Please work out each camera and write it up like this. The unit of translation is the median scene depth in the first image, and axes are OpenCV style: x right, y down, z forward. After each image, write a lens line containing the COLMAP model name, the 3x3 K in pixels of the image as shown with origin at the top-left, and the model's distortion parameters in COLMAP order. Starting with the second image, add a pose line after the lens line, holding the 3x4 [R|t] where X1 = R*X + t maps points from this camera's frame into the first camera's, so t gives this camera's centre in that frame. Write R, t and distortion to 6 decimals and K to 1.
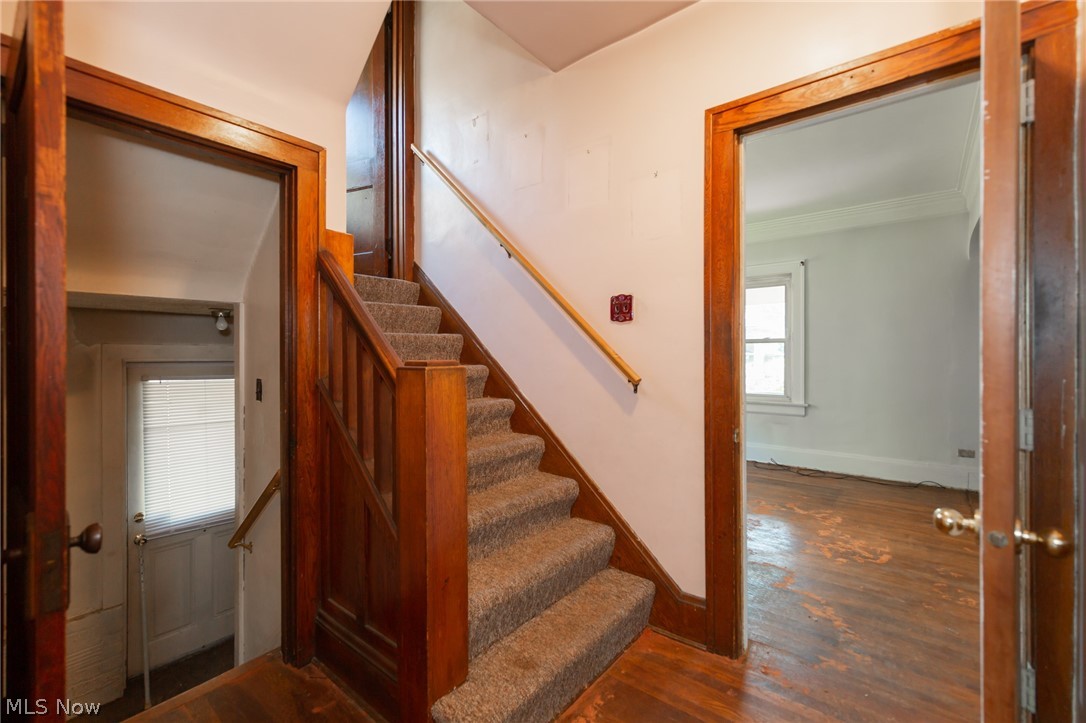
lens RADIAL K [[469.1, 0, 542.1], [0, 469.1, 359.9], [0, 0, 1]] dist [0.000613, 0.000502]
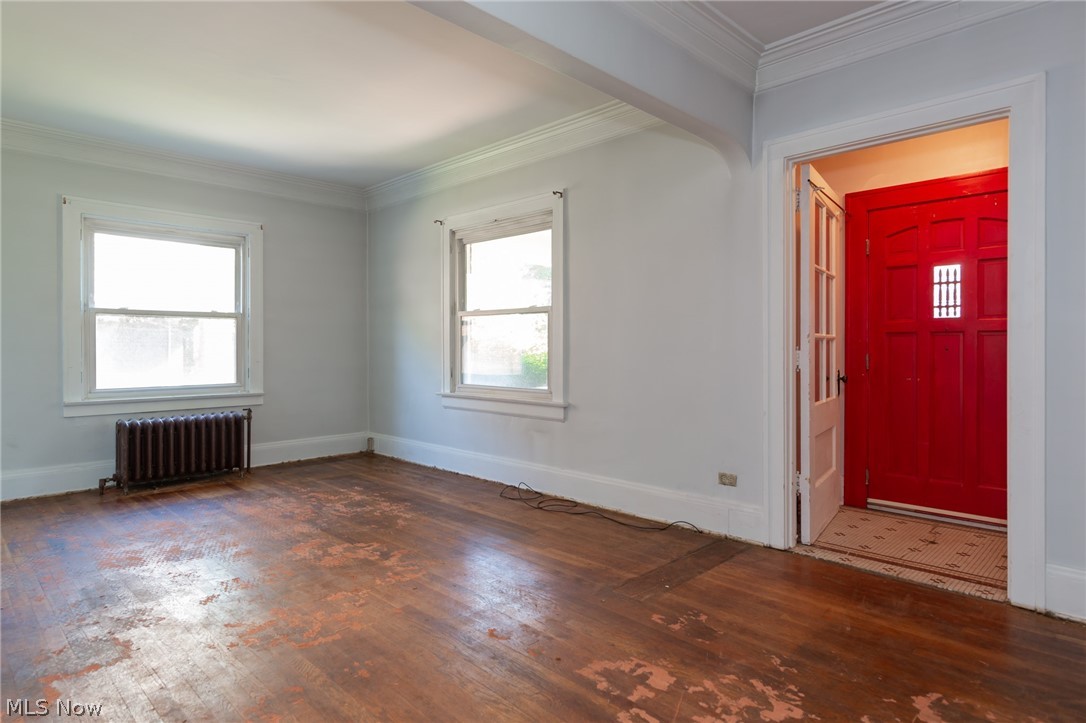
lens RADIAL K [[615.3, 0, 544.3], [0, 615.3, 355.2], [0, 0, 1]] dist [0.005412, 0.000725]
pose [[0.995857, 0.001170, -0.090922, 0.614164], [-0.000364, 0.999961, 0.008874, 0.017555], [0.090929, -0.008804, 0.995818, 0.114510]]
